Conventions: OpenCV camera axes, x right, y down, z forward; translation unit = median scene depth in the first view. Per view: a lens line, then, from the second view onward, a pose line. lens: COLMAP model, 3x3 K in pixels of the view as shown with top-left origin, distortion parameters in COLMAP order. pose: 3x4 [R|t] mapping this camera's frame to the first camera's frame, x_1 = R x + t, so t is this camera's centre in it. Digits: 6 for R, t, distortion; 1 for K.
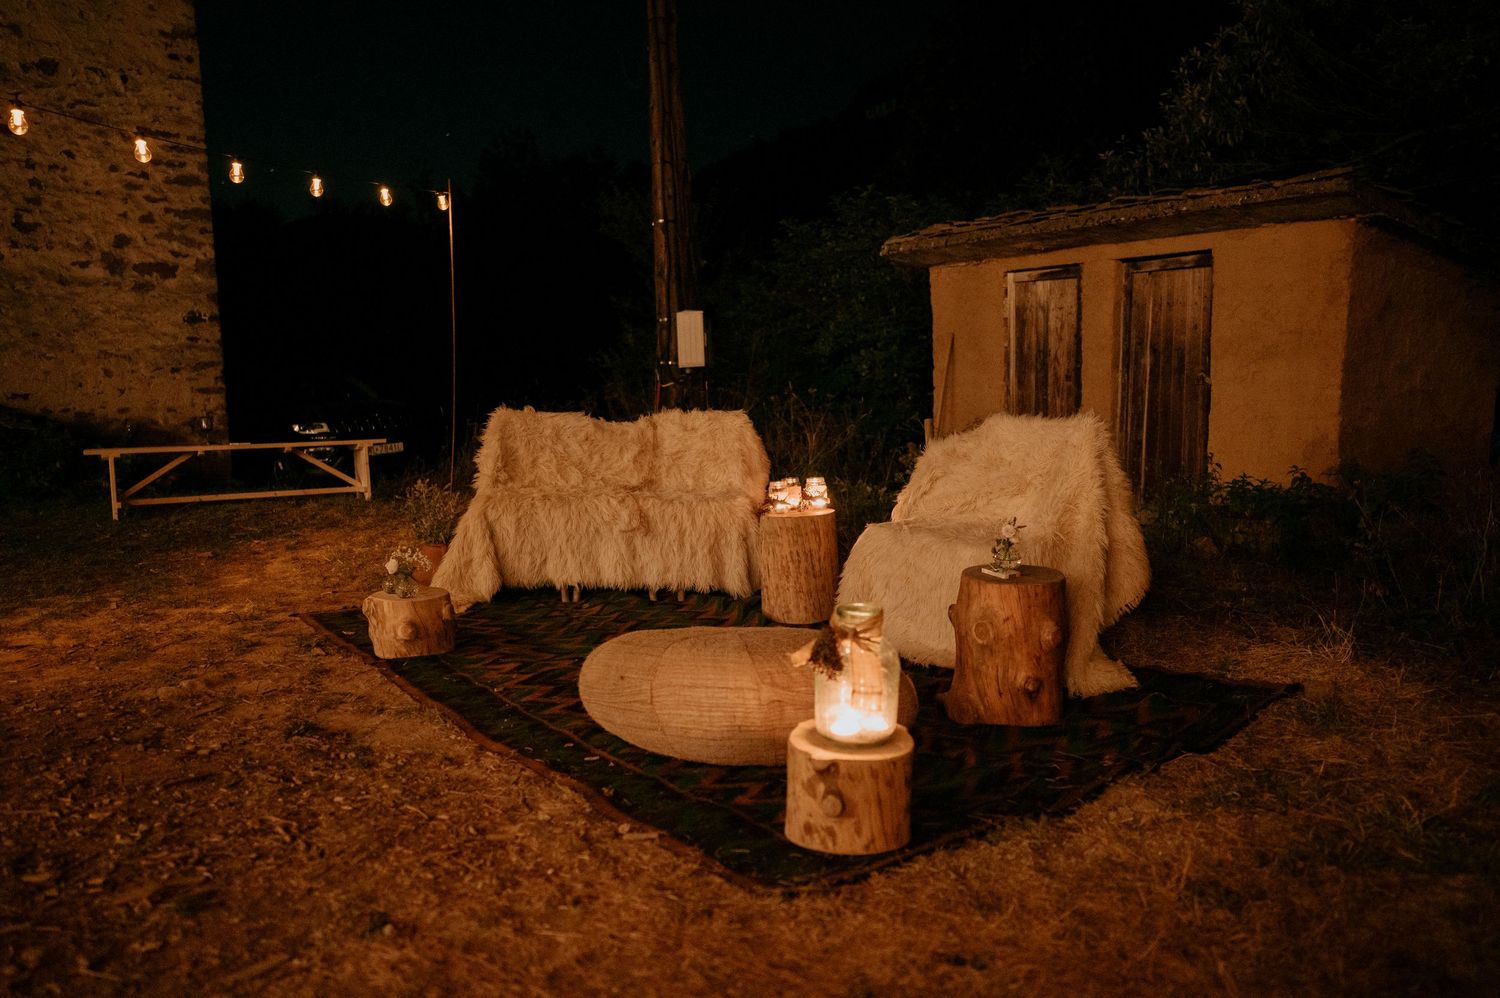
lens RADIAL K [[1036.5, 0, 757.8], [0, 1036.5, 492.9], [0, 0, 1]] dist [0.008343, 0.001861]
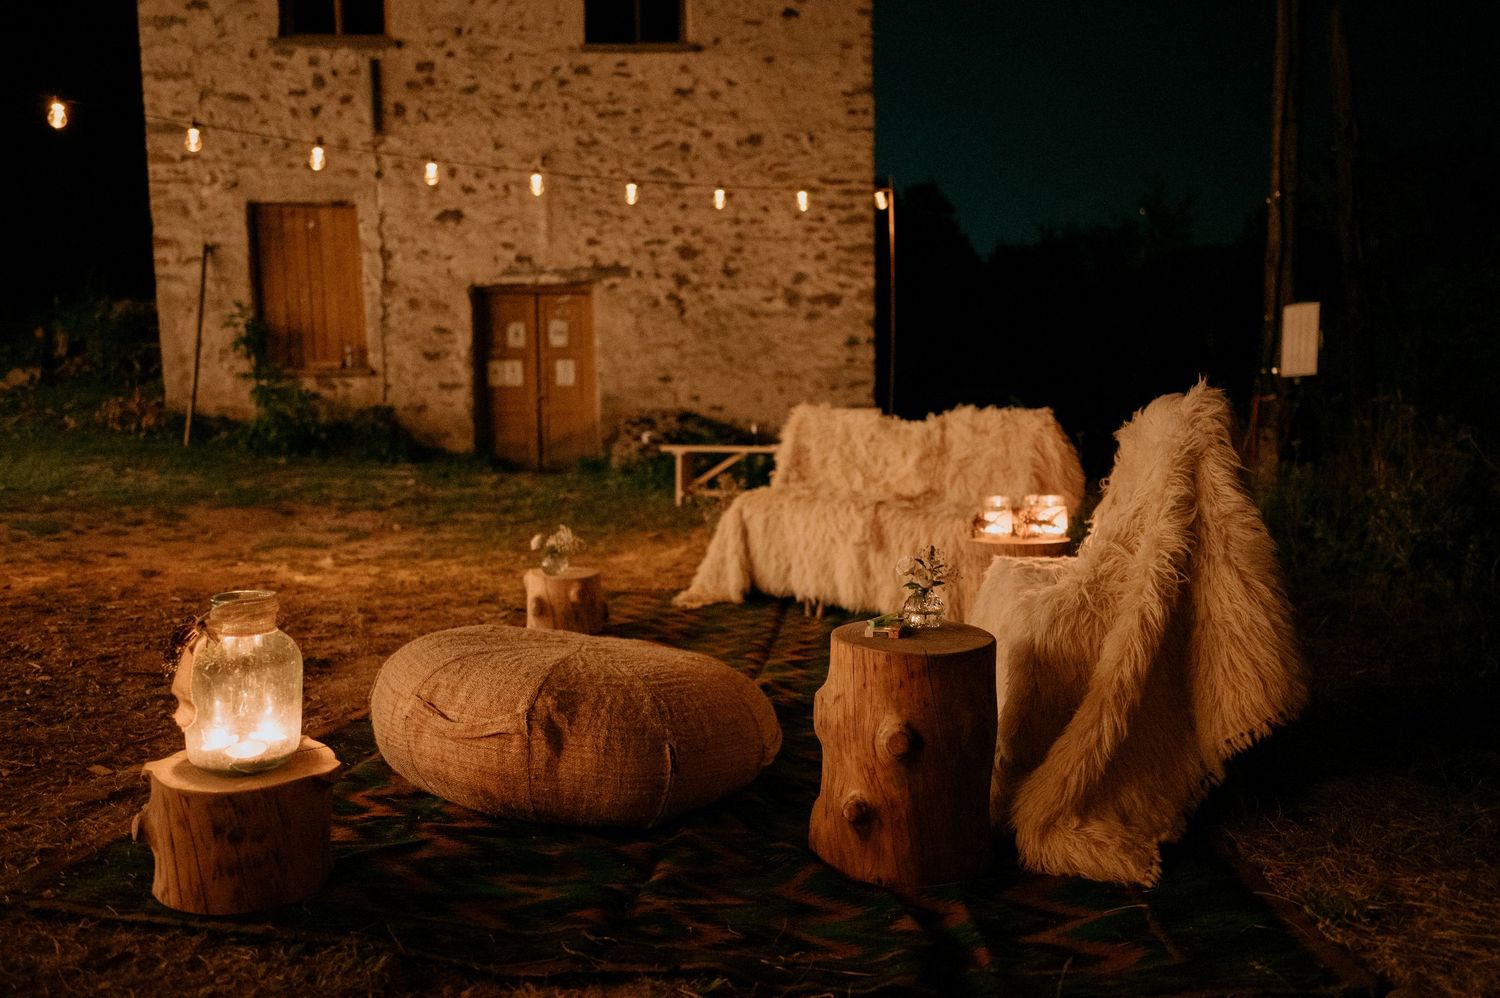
lens RADIAL K [[1036.5, 0, 747.1], [0, 1036.5, 491.3], [0, 0, 1]] dist [0.008343, 0.001861]
pose [[0.706023, 0.063443, -0.705341, 0.256418], [-0.086671, 0.996233, 0.002852, -0.000654], [0.702865, 0.059119, 0.708862, 0.199985]]
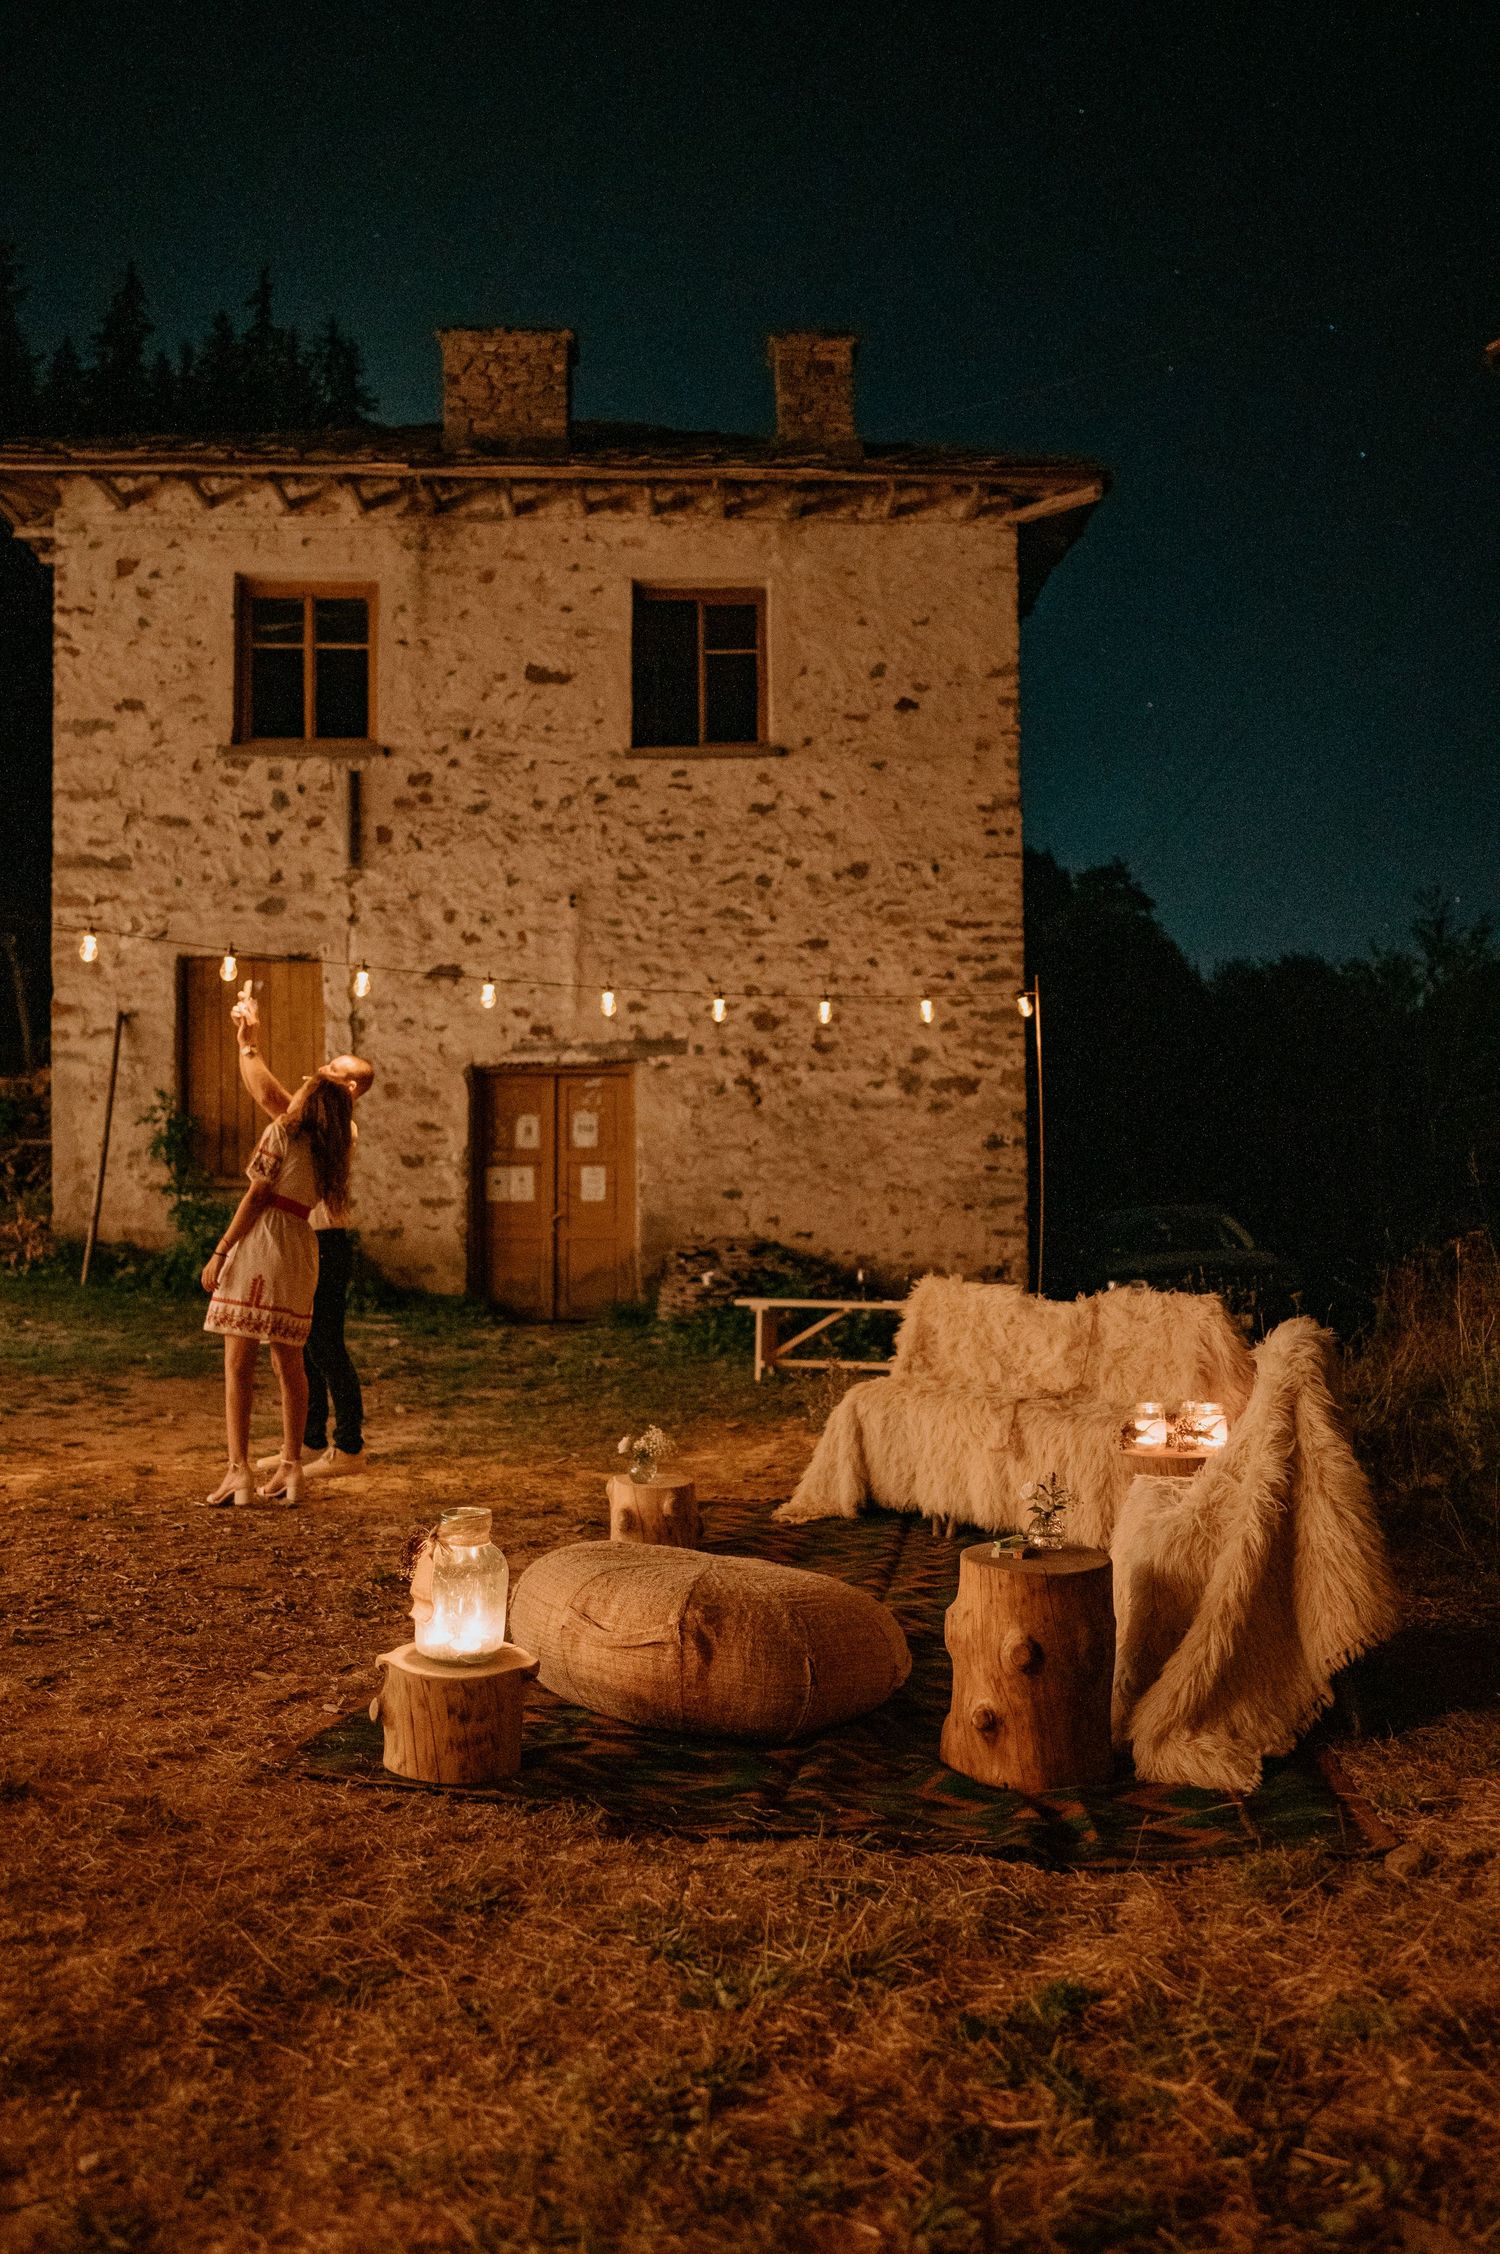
lens RADIAL K [[1632.7, 0, 761.0], [0, 1632.7, 1132.5], [0, 0, 1]] dist [0.006464, 0.002763]
pose [[0.673707, -0.018420, -0.738769, 0.385268], [-0.096613, 0.988914, -0.112762, -0.024389], [0.732656, 0.147343, 0.664459, 0.047763]]
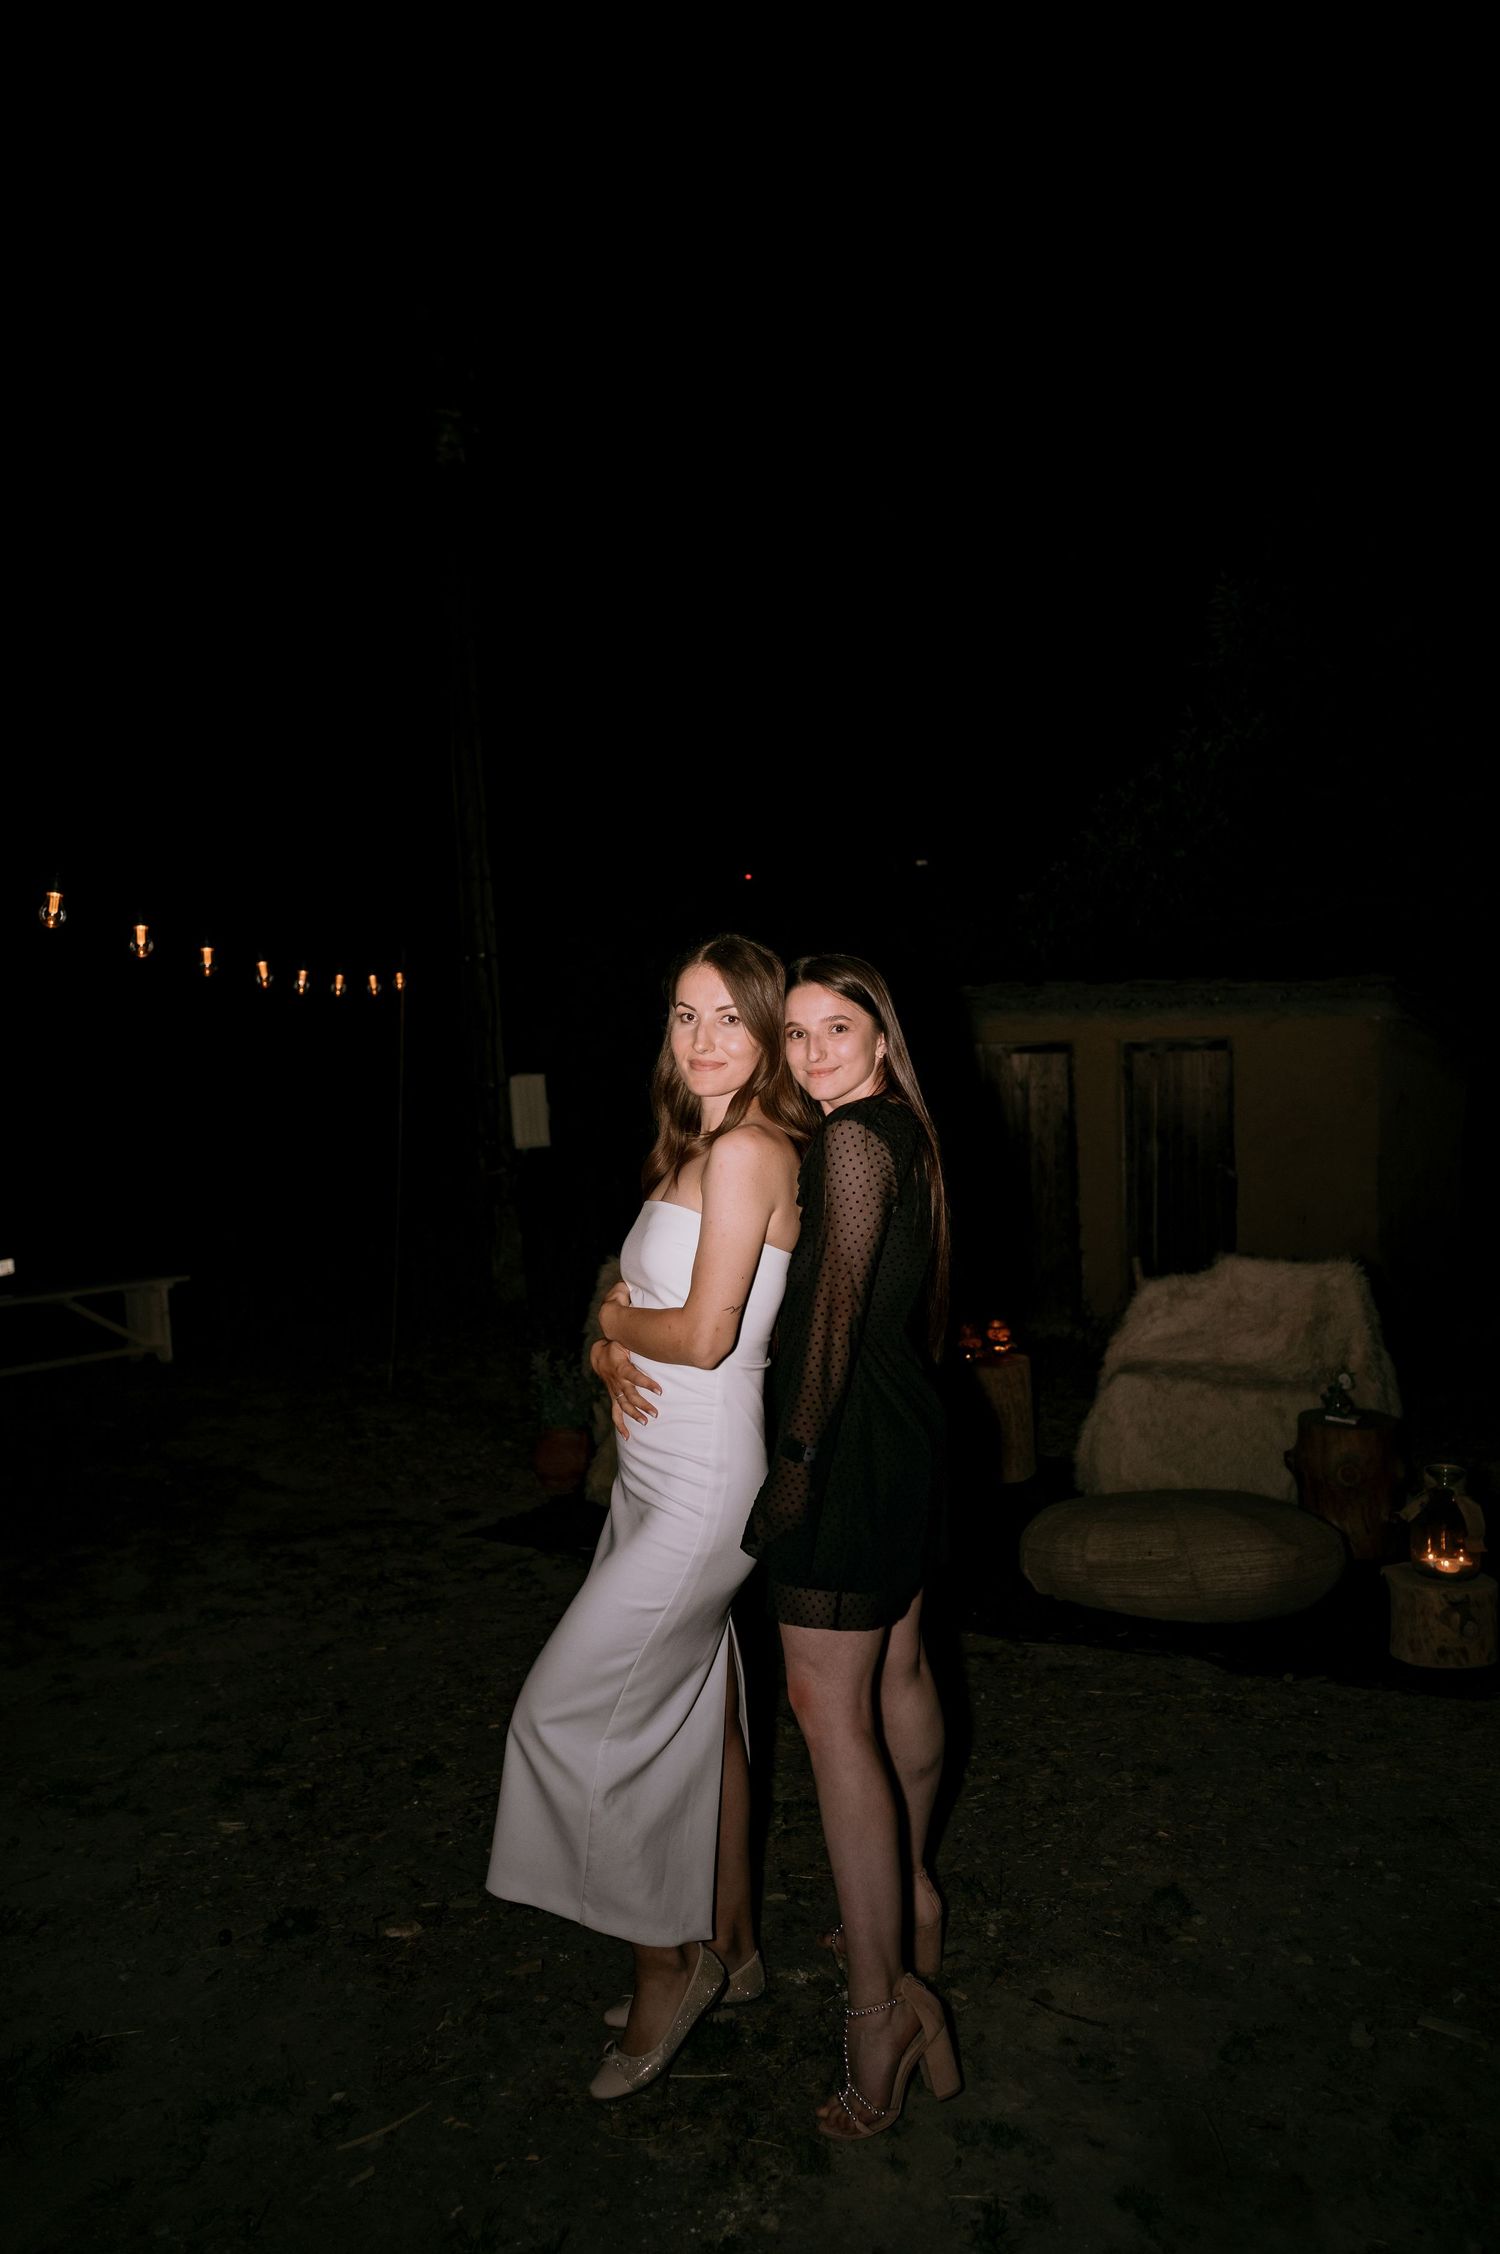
lens RADIAL K [[1557.5, 0, 749.7], [0, 1557.5, 1131.1], [0, 0, 1]] dist [0.008343, 0.001861]
pose [[0.941801, -0.024986, 0.335241, -0.375583], [0.050778, 0.996366, -0.068391, -0.060401], [-0.332313, 0.081434, 0.939647, -0.152101]]
